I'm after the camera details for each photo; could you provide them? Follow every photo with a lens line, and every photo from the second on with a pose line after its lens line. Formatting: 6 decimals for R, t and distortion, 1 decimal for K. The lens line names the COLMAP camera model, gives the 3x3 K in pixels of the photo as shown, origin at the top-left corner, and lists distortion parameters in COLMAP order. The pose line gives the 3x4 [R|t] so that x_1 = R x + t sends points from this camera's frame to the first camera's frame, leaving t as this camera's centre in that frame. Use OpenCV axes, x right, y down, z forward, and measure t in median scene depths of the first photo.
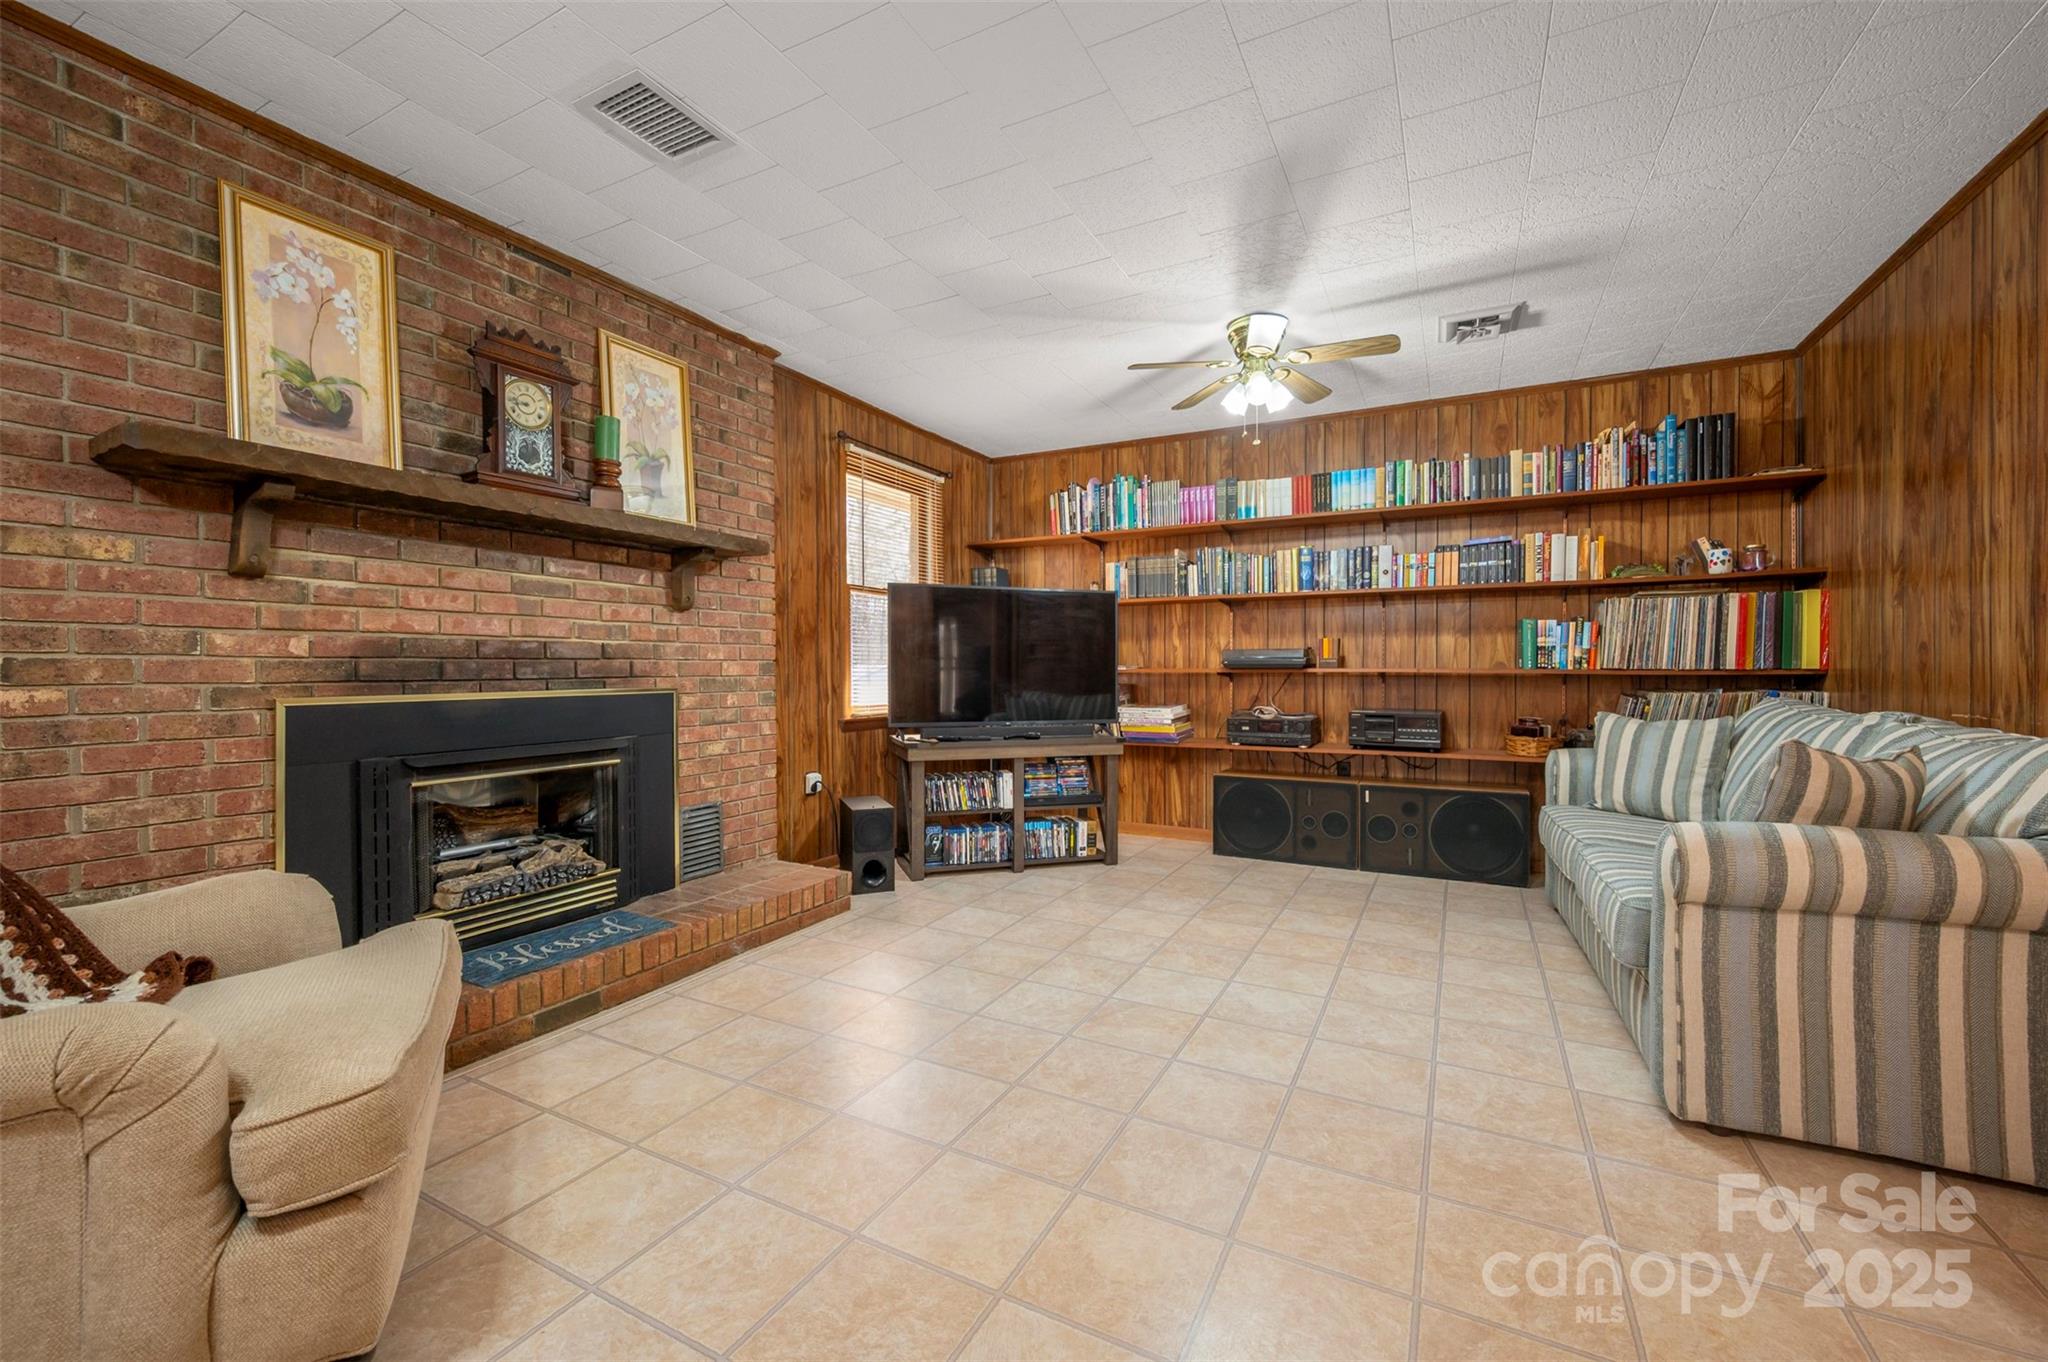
lens RADIAL K [[834.6, 0, 1027.9], [0, 834.6, 678.7], [0, 0, 1]] dist [0.000374, -0.000394]
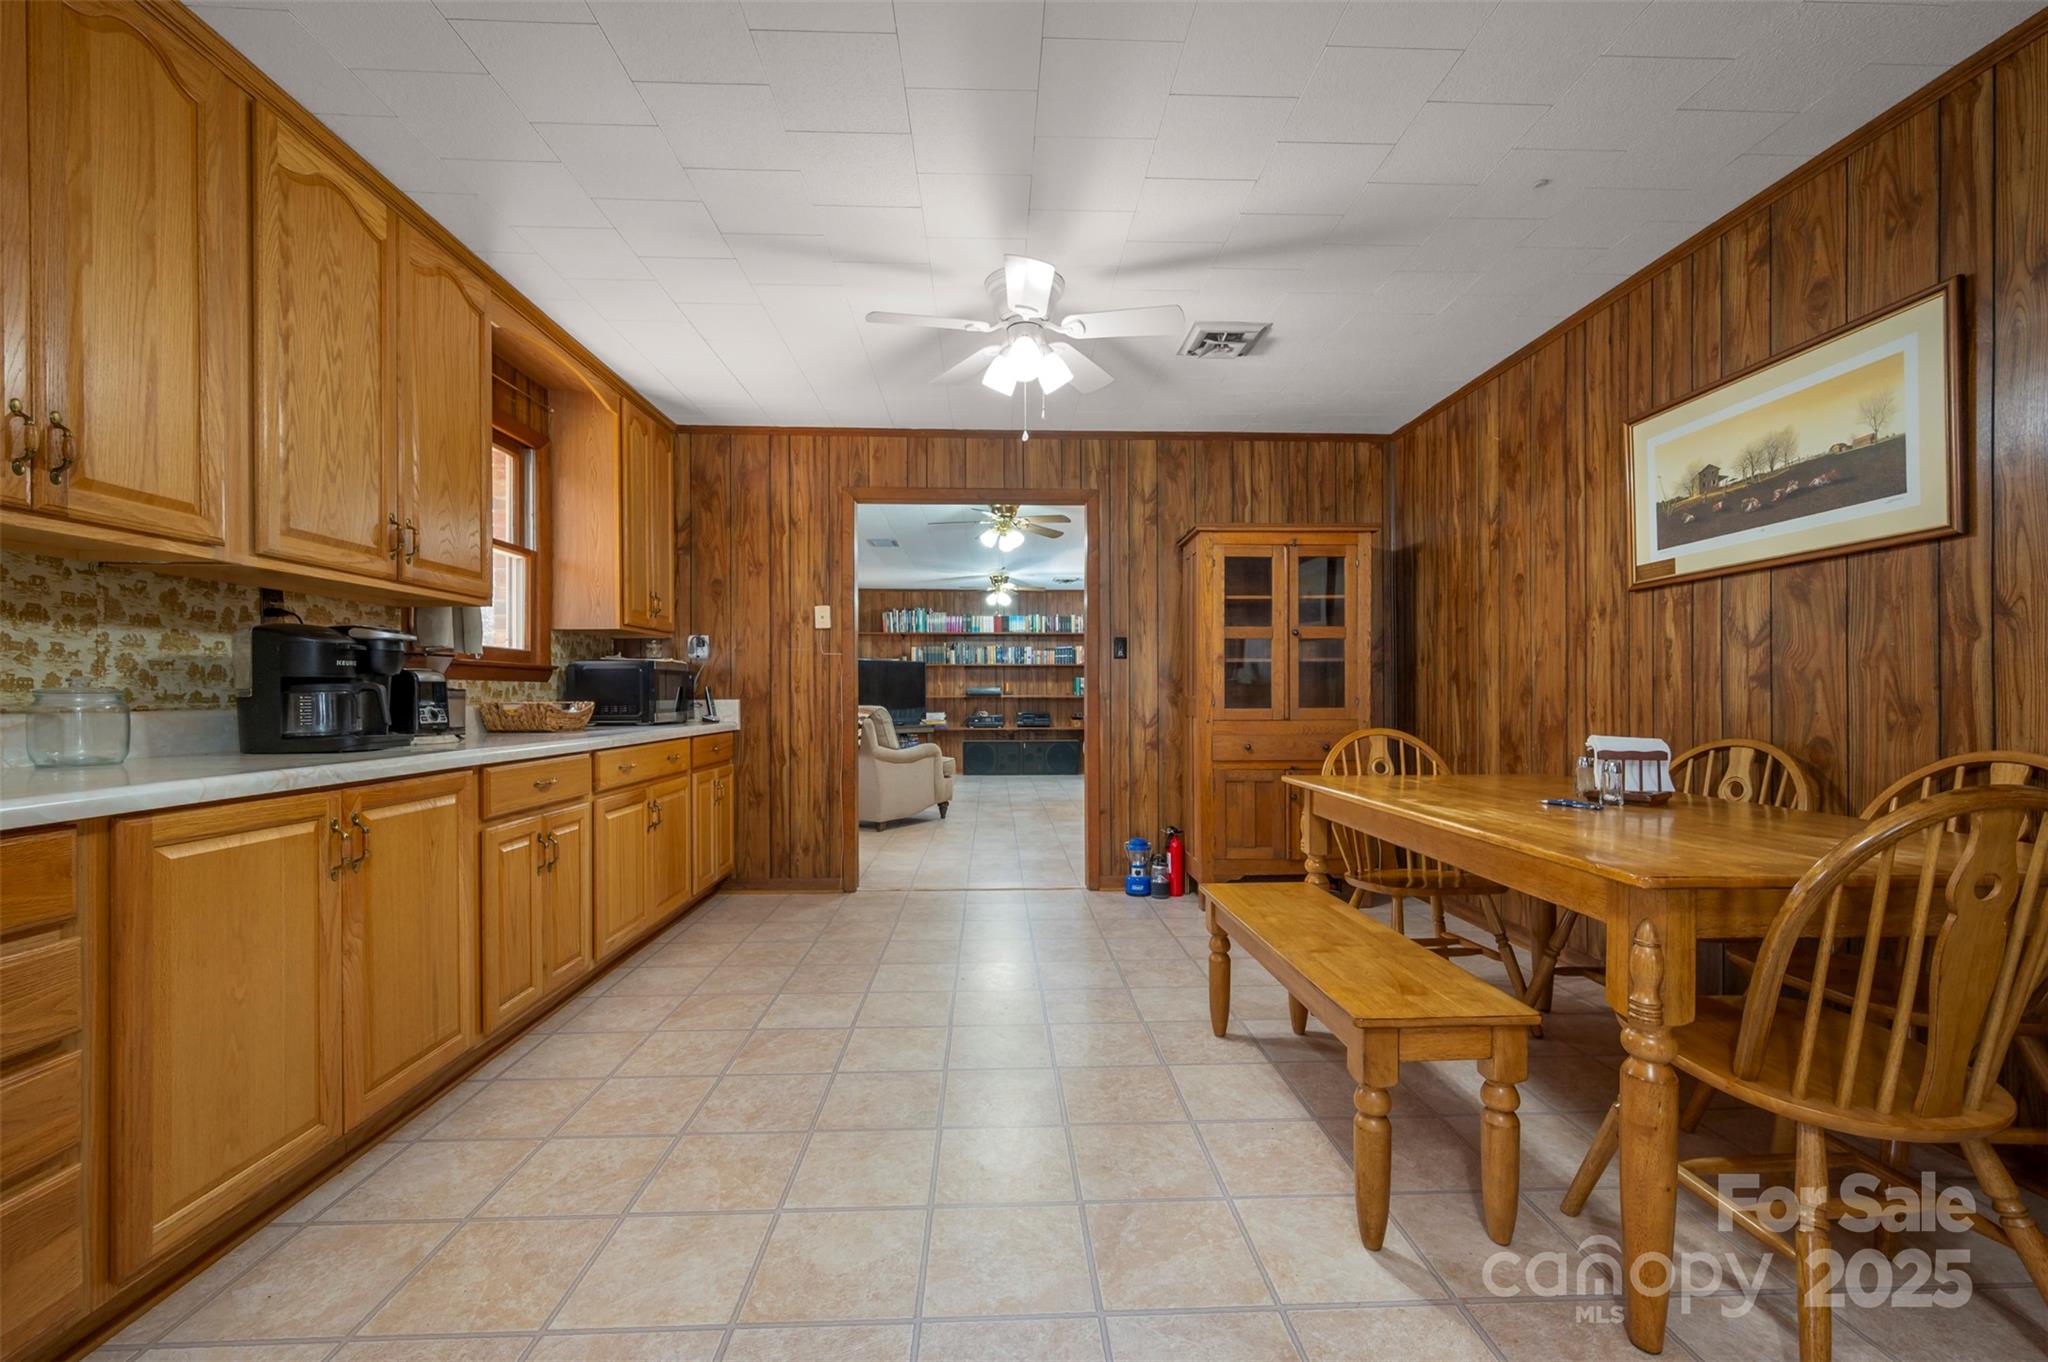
lens RADIAL K [[834.6, 0, 1014.2], [0, 834.6, 684.4], [0, 0, 1]] dist [0.000374, -0.000394]
pose [[0.846648, -0.001729, 0.532151, -1.012045], [0.003798, 0.999989, -0.002794, -0.042023], [-0.532140, 0.004387, 0.846645, -1.181427]]
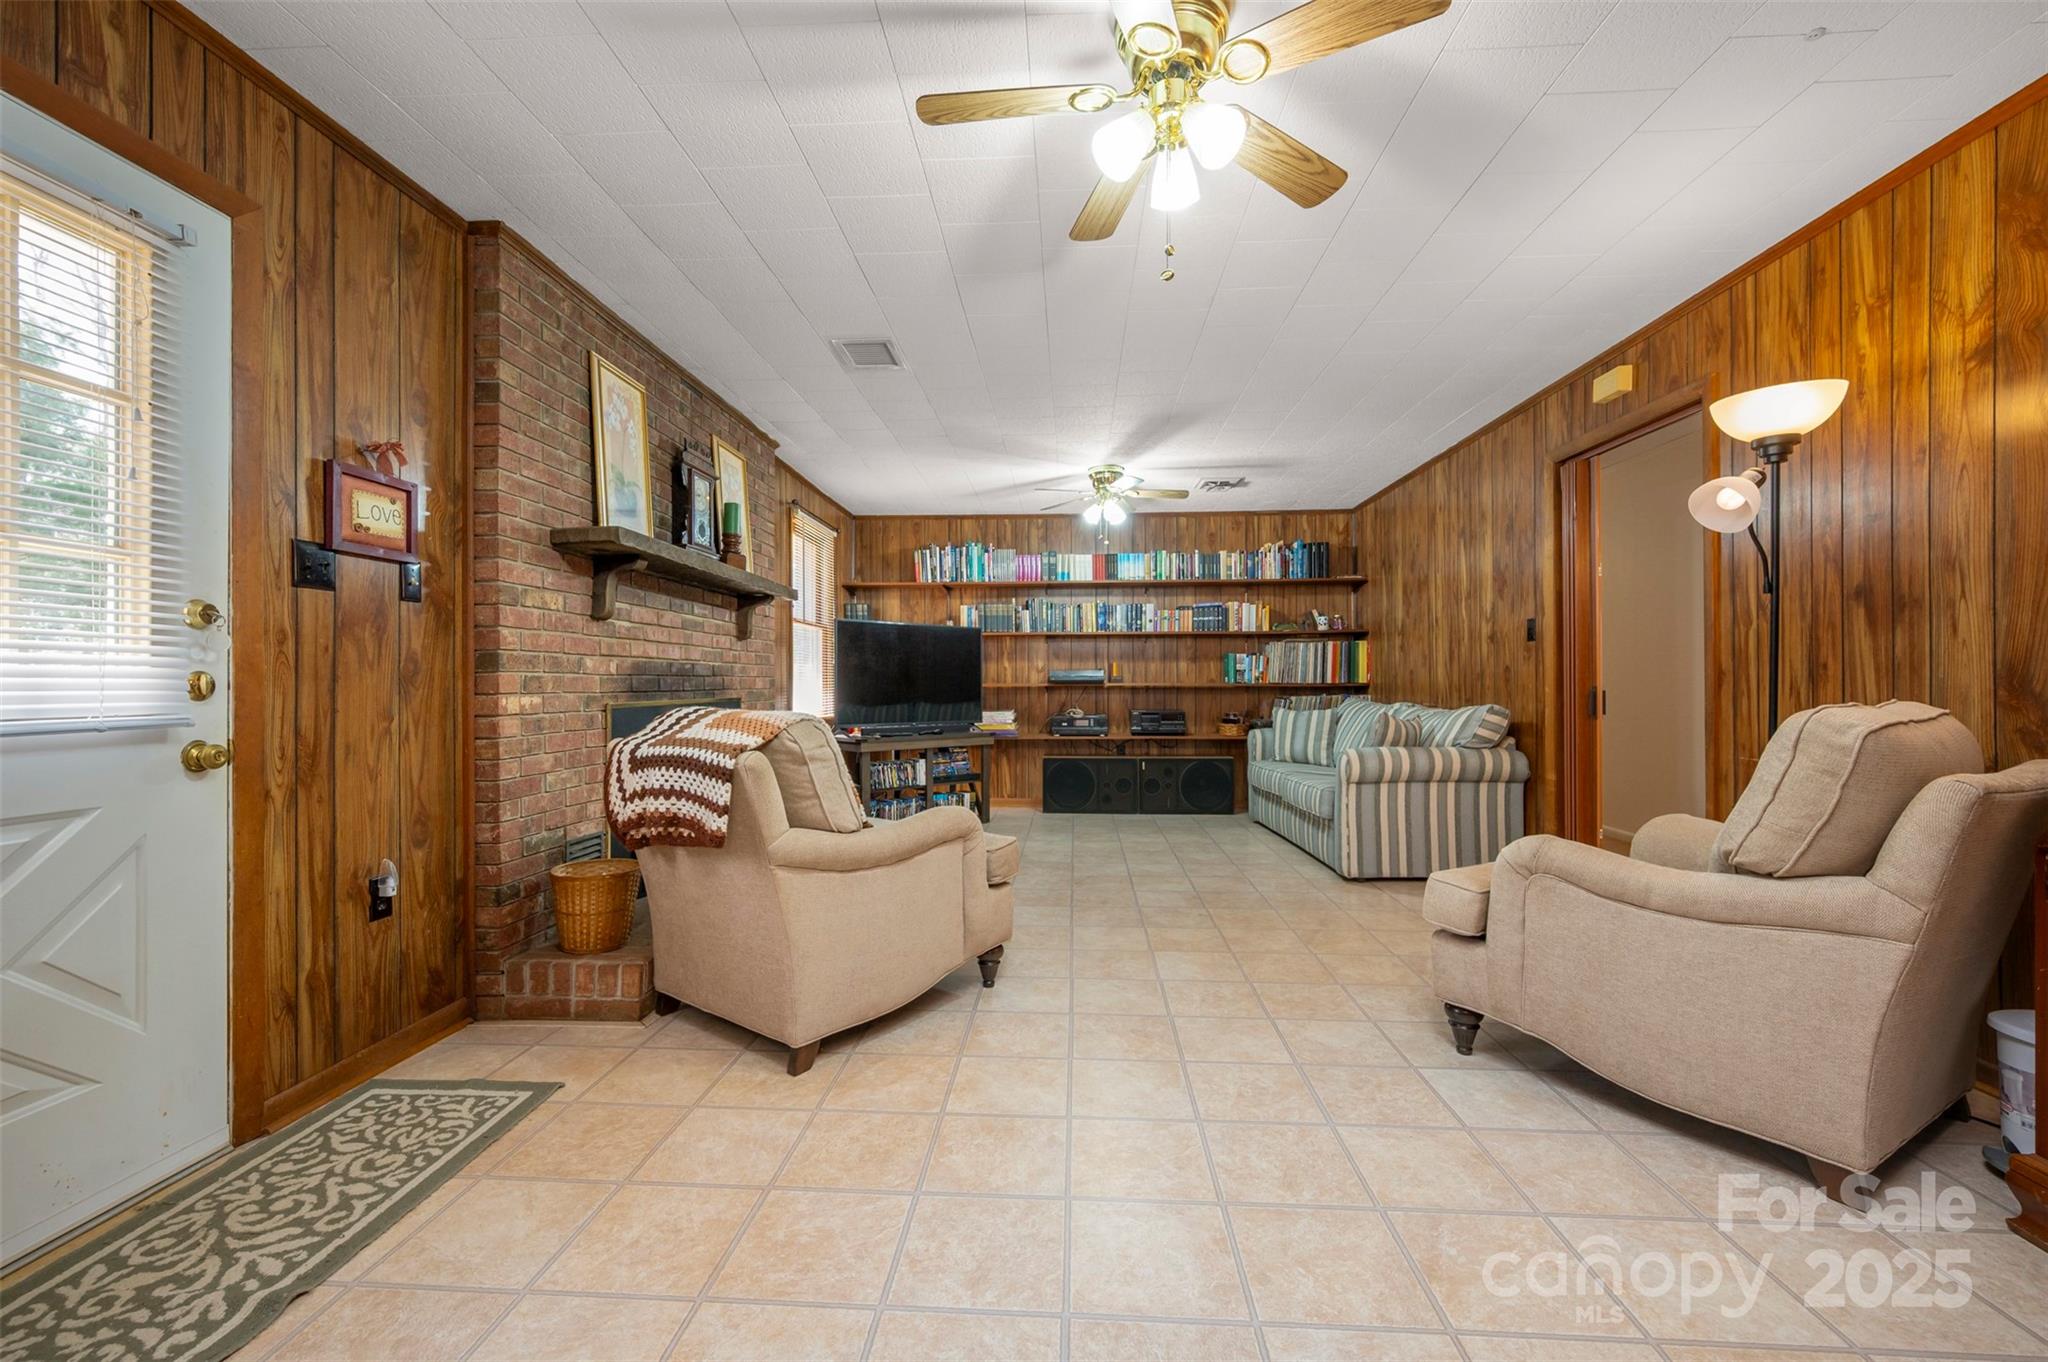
lens RADIAL K [[834.6, 0, 1034.3], [0, 834.6, 683.4], [0, 0, 1]] dist [0.000374, -0.000394]
pose [[0.907613, -0.000907, 0.419806, -0.445248], [0.006760, 0.999900, -0.012456, 0.006467], [-0.419753, 0.014143, 0.907528, -0.336152]]
